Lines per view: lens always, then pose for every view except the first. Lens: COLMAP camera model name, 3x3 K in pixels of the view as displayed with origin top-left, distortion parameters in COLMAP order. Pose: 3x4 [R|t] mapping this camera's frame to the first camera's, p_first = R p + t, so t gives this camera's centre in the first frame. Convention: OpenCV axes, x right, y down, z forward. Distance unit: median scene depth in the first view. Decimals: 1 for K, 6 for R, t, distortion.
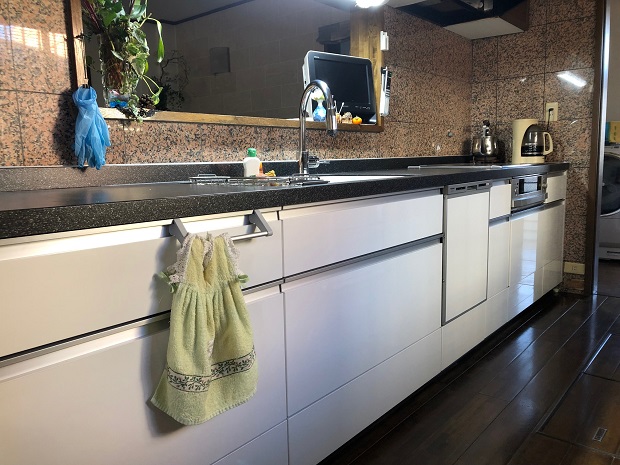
lens RADIAL K [[506.1, 0, 300.1], [0, 506.1, 228.3], [0, 0, 1]] dist [0.006796, 0.009989]
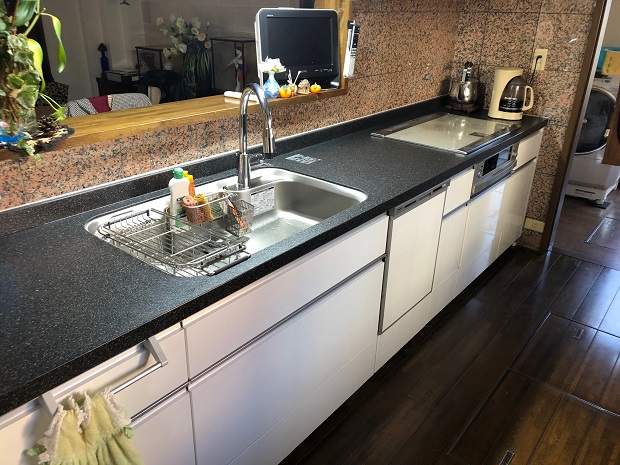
lens RADIAL K [[506.1, 0, 309.4], [0, 506.1, 227.5], [0, 0, 1]] dist [0.006796, 0.009989]
pose [[0.998410, 0.034647, 0.044464, 0.067855], [-0.045731, 0.959034, 0.279577, -0.218130], [-0.032956, -0.281165, 0.959093, 0.072418]]
